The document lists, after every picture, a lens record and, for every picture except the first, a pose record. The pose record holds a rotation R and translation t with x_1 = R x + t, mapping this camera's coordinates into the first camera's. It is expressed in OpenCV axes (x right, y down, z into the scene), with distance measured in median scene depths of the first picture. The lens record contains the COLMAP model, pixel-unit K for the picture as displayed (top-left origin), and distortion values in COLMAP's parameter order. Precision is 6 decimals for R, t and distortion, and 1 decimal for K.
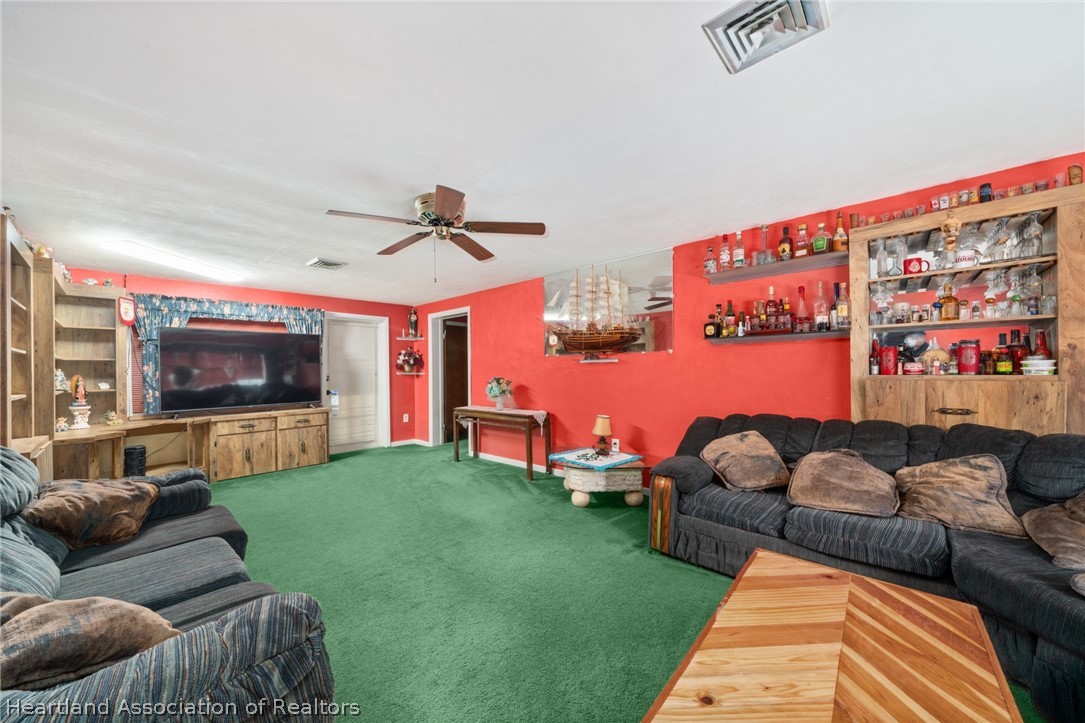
lens RADIAL K [[393.4, 0, 540.1], [0, 393.4, 372.9], [0, 0, 1]] dist [-0.000086, 0.000002]
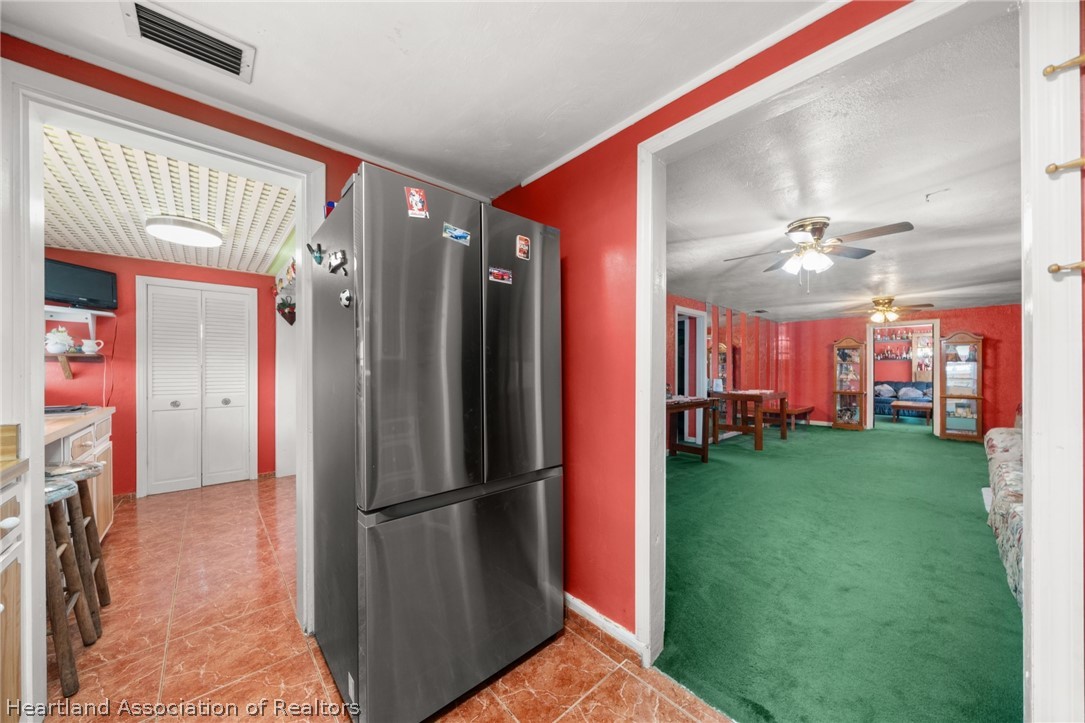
lens RADIAL K [[373.1, 0, 540.3], [0, 373.1, 367.9], [0, 0, 1]] dist [-0.000489, -0.000046]
pose [[0.995865, 0.008288, -0.090468, -2.662092], [-0.008192, 0.999965, 0.001427, 0.004610], [0.090476, -0.000680, 0.995898, -3.148740]]
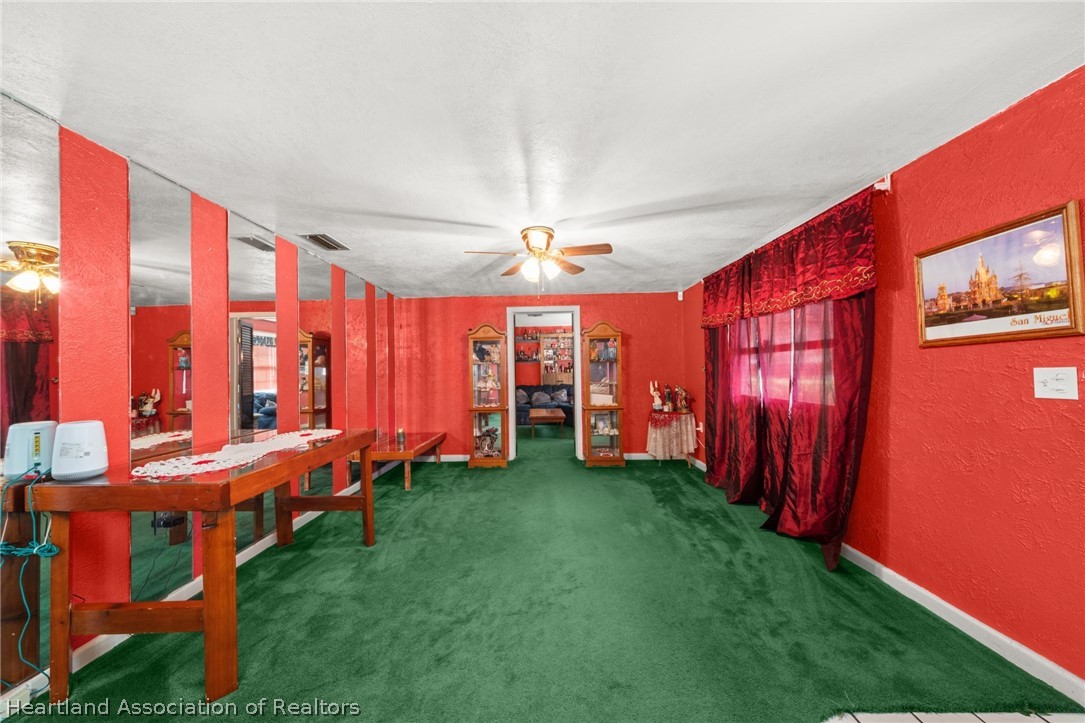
lens RADIAL K [[373.1, 0, 540.3], [0, 373.1, 367.9], [0, 0, 1]] dist [-0.000489, -0.000046]
pose [[0.739039, 0.000552, 0.673662, -1.618745], [0.009704, 0.999887, -0.011466, -0.003117], [-0.673593, 0.015011, 0.738950, -1.630826]]
